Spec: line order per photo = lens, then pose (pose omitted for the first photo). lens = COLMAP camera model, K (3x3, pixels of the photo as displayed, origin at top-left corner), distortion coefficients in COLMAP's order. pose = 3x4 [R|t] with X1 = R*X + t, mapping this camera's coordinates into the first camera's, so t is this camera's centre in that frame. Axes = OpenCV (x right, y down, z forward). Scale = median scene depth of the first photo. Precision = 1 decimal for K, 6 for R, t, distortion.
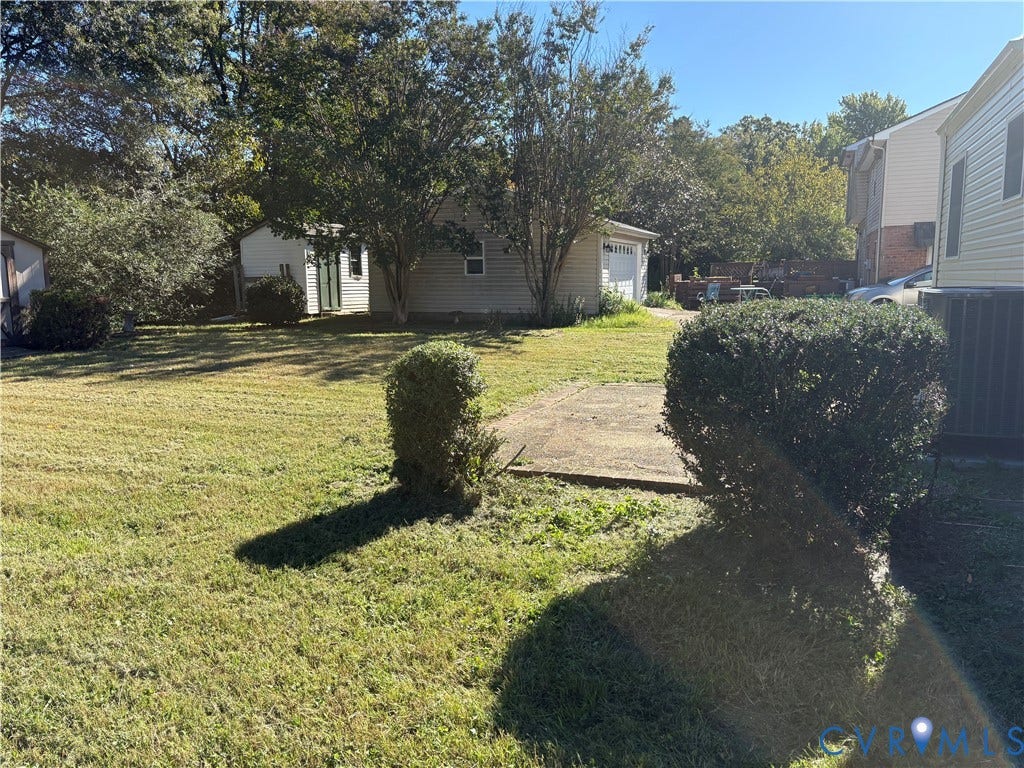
lens RADIAL K [[772.6, 0, 522.2], [0, 772.6, 385.1], [0, 0, 1]] dist [0.064671, -0.078561]
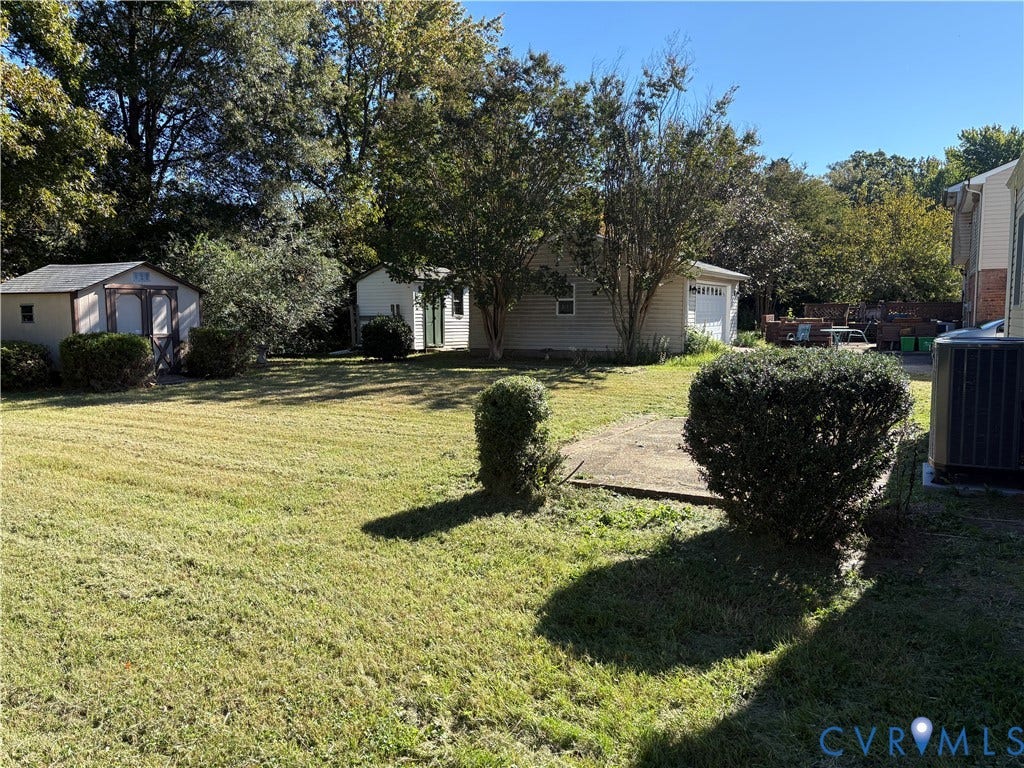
lens RADIAL K [[772.6, 0, 522.2], [0, 772.6, 385.1], [0, 0, 1]] dist [0.064671, -0.078561]
pose [[0.991793, 0.020170, -0.126254, 0.024377], [-0.025945, 0.998683, -0.044258, 0.005527], [0.125195, 0.047170, 0.991010, -0.102295]]
